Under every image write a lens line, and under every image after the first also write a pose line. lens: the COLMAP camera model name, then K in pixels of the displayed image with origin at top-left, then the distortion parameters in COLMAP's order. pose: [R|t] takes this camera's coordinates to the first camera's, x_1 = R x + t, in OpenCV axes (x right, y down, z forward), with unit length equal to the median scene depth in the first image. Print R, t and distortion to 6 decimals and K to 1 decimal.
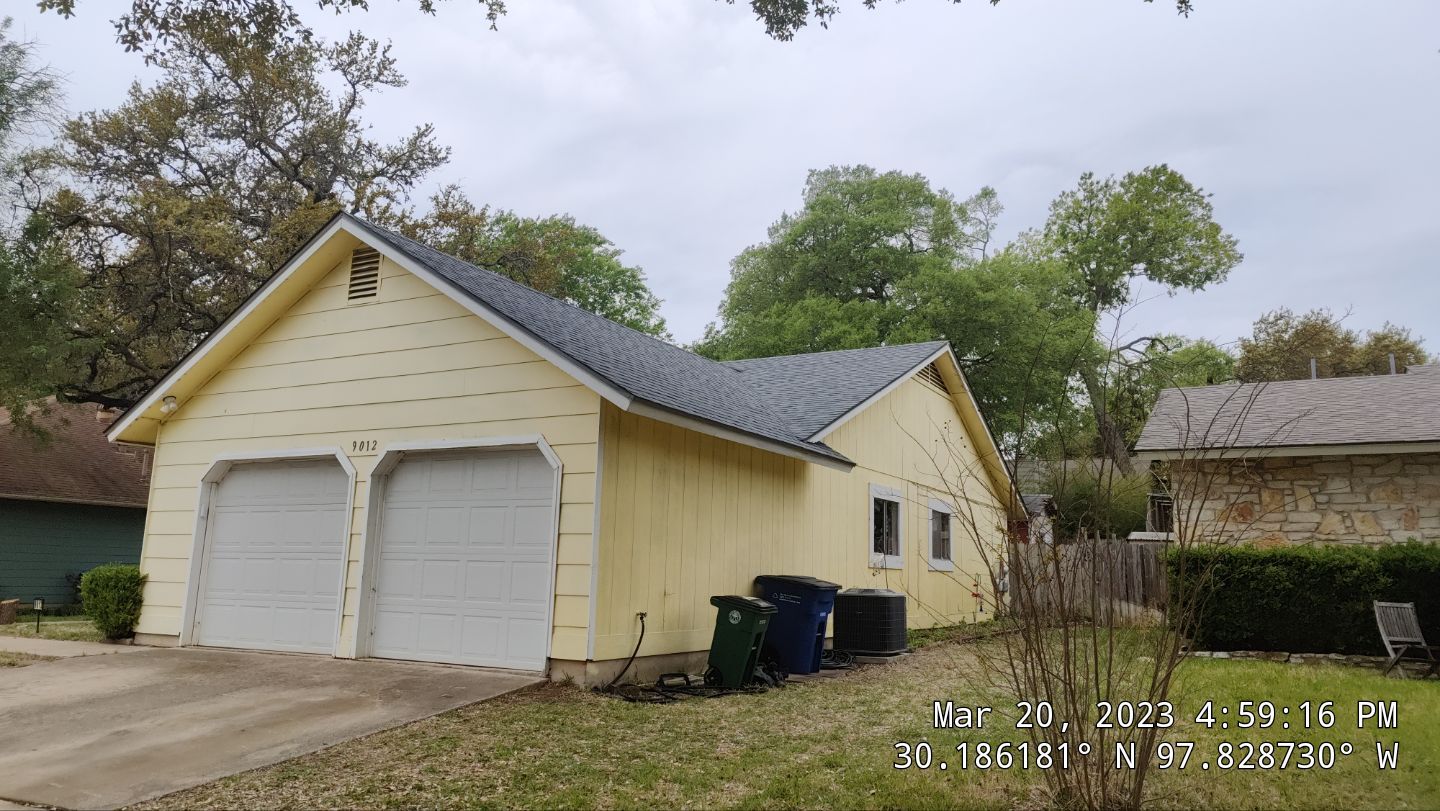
lens RADIAL K [[1006.1, 0, 720.0], [0, 1006.1, 405.5], [0, 0, 1]] dist [0.033631, -0.045761]
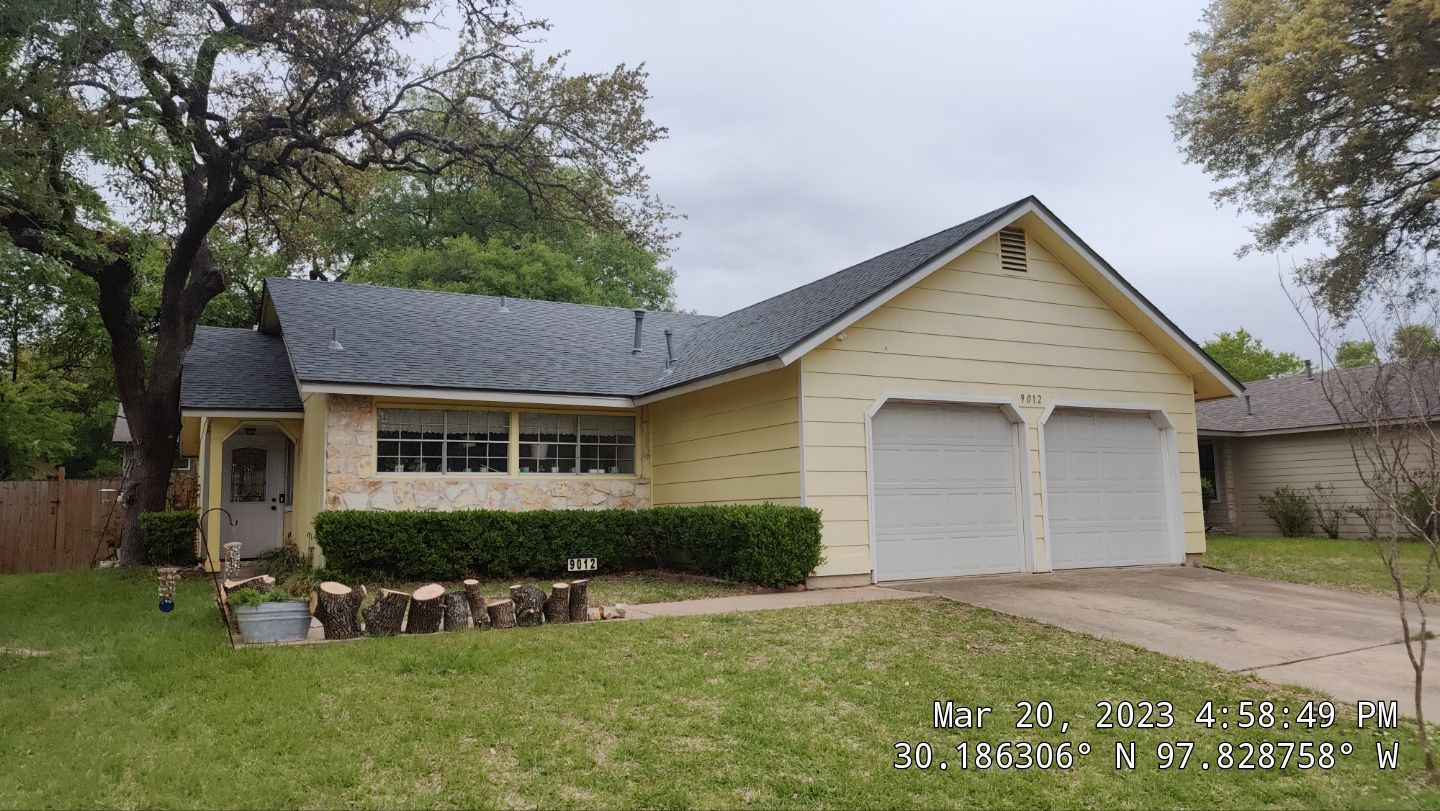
lens RADIAL K [[1006.1, 0, 720.0], [0, 1006.1, 405.5], [0, 0, 1]] dist [0.033631, -0.045761]
pose [[0.567826, 0.059653, 0.820984, -1.516886], [-0.107808, 0.994169, 0.002328, 0.083311], [-0.816058, -0.089830, 0.570947, 0.608333]]
